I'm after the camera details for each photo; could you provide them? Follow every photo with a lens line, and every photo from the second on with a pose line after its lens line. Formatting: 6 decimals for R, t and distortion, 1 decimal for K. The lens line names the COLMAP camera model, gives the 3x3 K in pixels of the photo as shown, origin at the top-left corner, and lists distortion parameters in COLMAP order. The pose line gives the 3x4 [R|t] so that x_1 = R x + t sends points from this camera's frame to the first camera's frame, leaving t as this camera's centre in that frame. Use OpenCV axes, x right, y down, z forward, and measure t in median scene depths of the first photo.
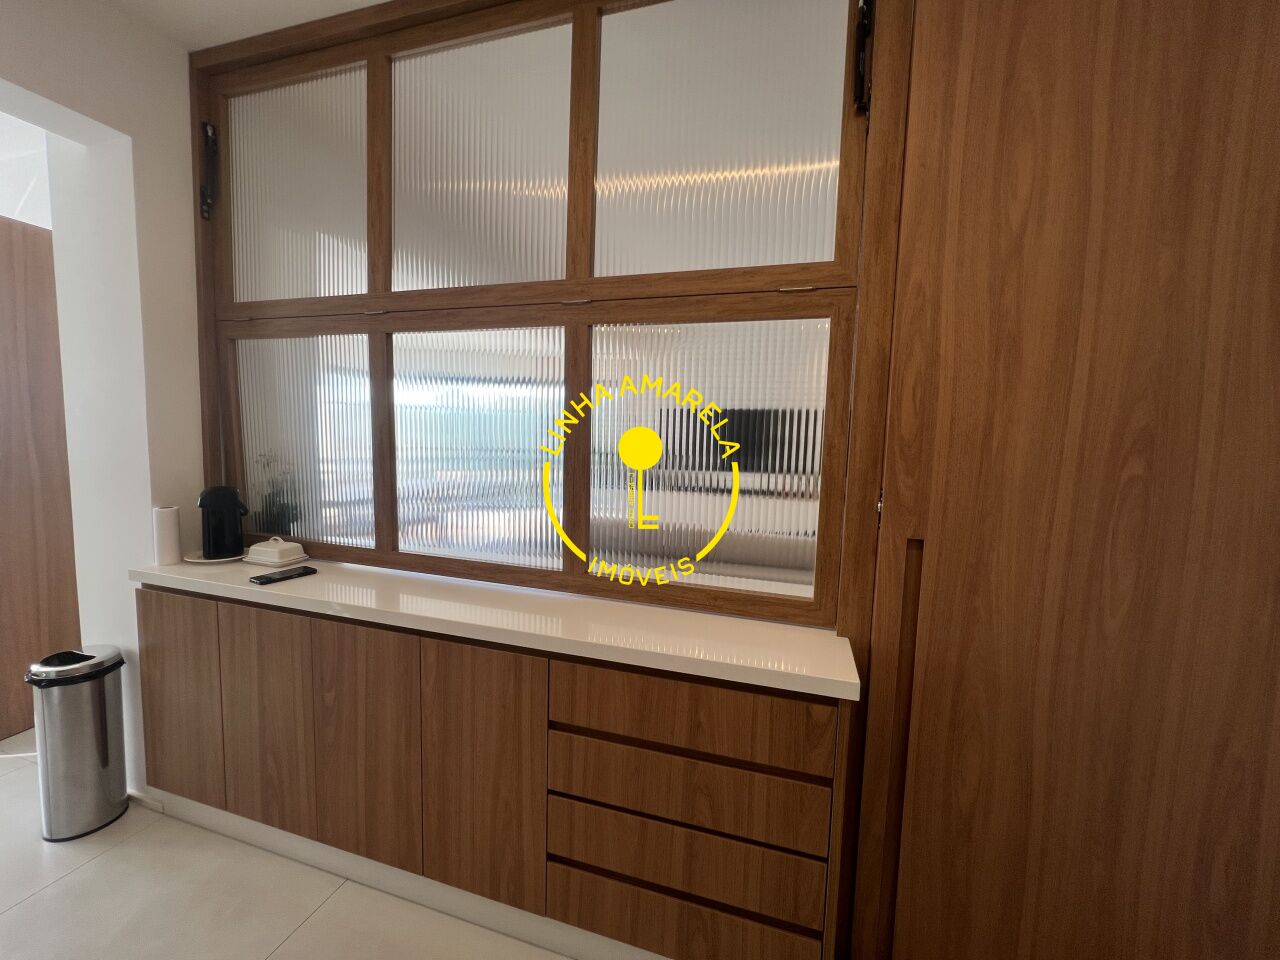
lens RADIAL K [[520.5, 0, 640.0], [0, 520.5, 480.0], [0, 0, 1]] dist [0.002405, 0.000278]
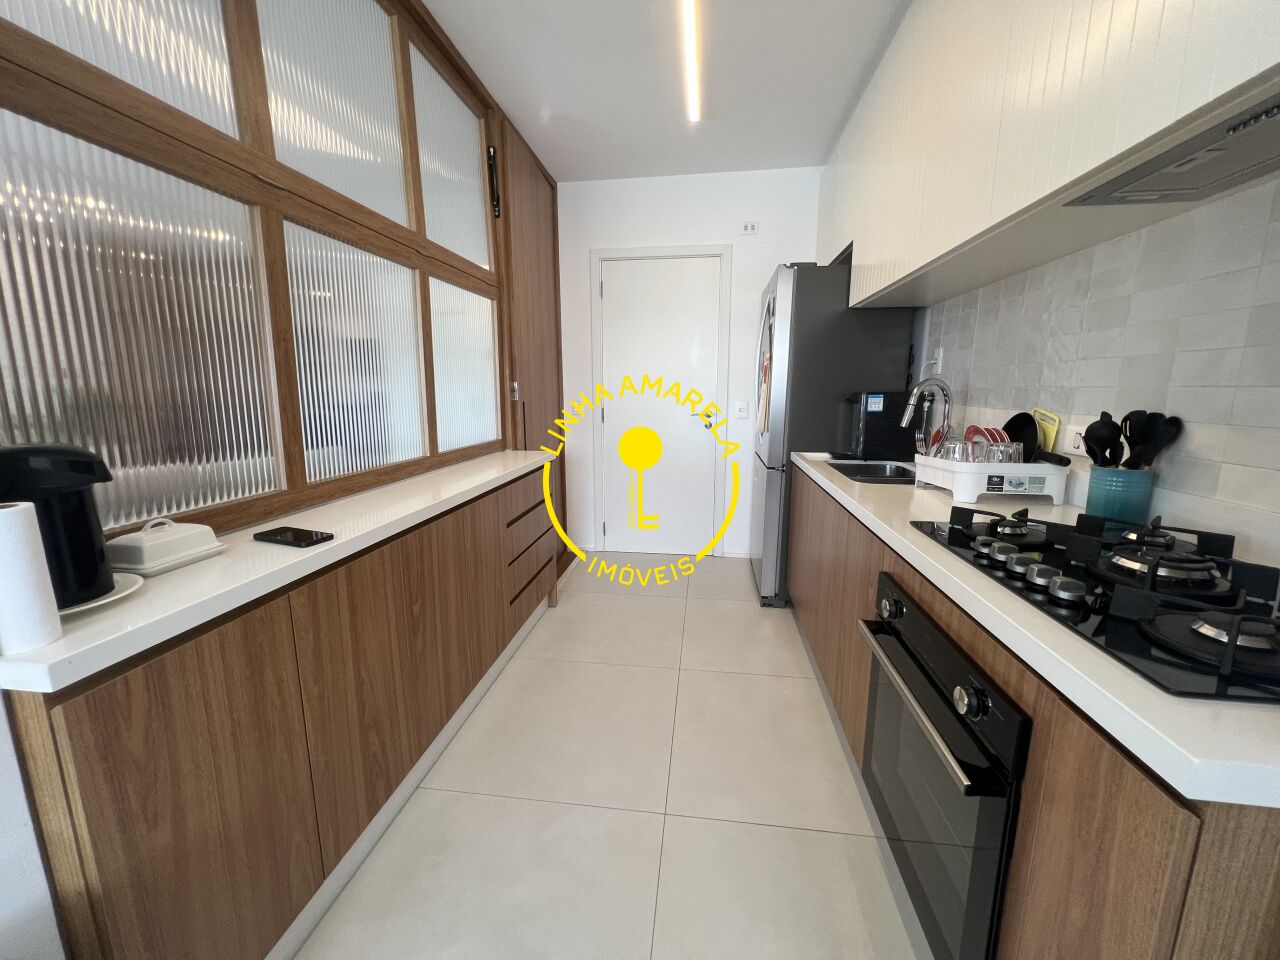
lens RADIAL K [[511.4, 0, 636.4], [0, 511.4, 479.0], [0, 0, 1]] dist [-0.000516, -0.000202]
pose [[-0.168004, -0.199582, 0.965371, -1.560228], [0.077584, 0.973576, 0.214781, -0.009221], [-0.982729, 0.110981, -0.148080, 0.688089]]
